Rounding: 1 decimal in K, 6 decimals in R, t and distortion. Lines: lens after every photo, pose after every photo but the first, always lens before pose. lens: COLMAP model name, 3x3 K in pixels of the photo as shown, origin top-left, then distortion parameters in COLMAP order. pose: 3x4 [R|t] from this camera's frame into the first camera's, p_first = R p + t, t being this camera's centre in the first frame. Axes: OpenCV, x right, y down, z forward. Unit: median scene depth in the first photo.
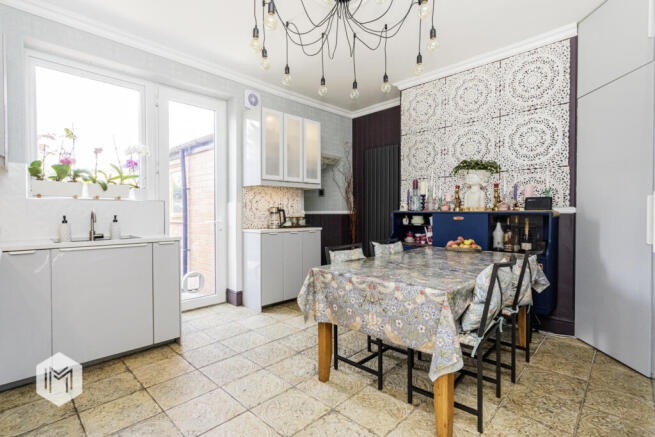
lens RADIAL K [[307.7, 0, 325.9], [0, 307.7, 215.5], [0, 0, 1]] dist [-0.003290, -0.000111]
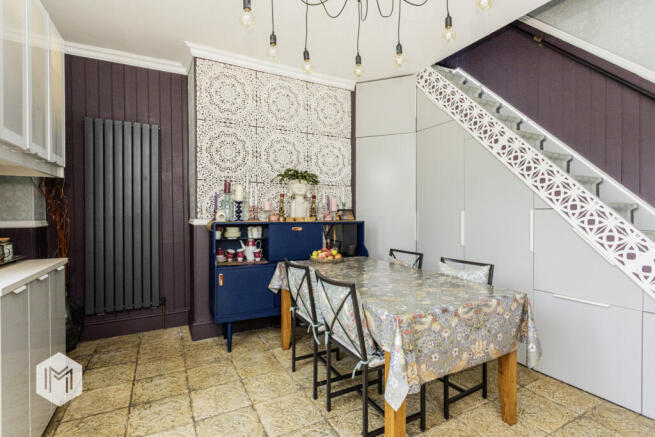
lens RADIAL K [[307.7, 0, 325.9], [0, 307.7, 219.7], [0, 0, 1]] dist [-0.003290, -0.000111]
pose [[0.327276, -0.010844, 0.944866, -0.419913], [0.012875, 0.999893, 0.007016, -0.023564], [-0.944841, 0.009869, 0.327381, 0.560590]]
